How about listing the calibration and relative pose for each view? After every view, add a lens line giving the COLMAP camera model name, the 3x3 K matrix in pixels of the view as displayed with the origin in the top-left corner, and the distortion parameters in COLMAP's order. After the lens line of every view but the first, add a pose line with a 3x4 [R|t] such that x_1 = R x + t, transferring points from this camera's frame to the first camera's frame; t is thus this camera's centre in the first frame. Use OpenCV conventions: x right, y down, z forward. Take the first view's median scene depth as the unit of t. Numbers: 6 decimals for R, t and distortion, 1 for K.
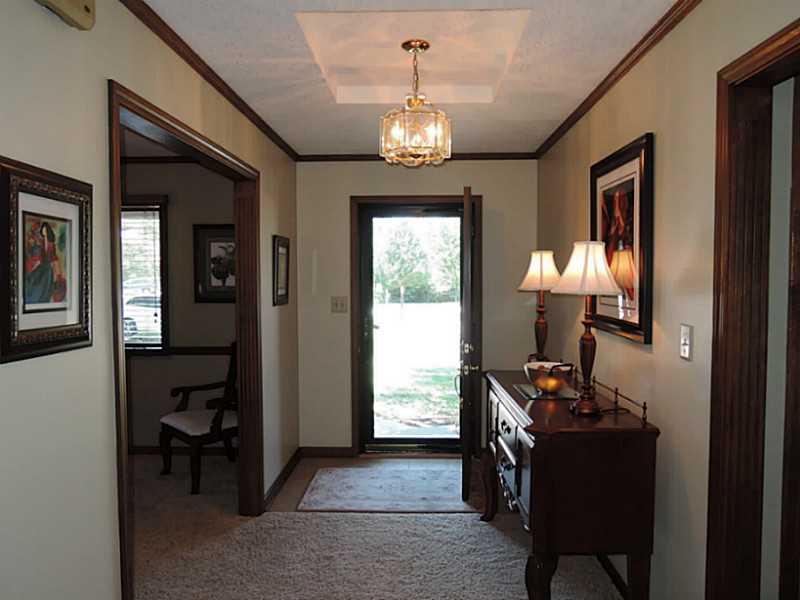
lens RADIAL K [[563.4, 0, 400.7], [0, 563.4, 296.9], [0, 0, 1]] dist [-0.014589, -0.000118]
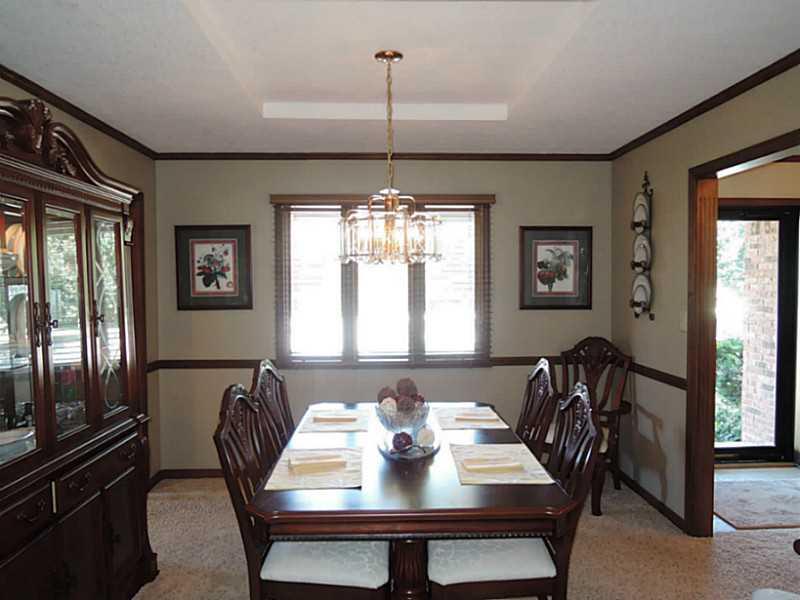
lens RADIAL K [[563.4, 0, 400.4], [0, 563.4, 302.5], [0, 0, 1]] dist [-0.014589, -0.000118]
pose [[0.997772, -0.010121, 0.065942, -0.625966], [0.010600, 0.999920, -0.006908, 0.002281], [-0.065867, 0.007591, 0.997800, 0.079774]]
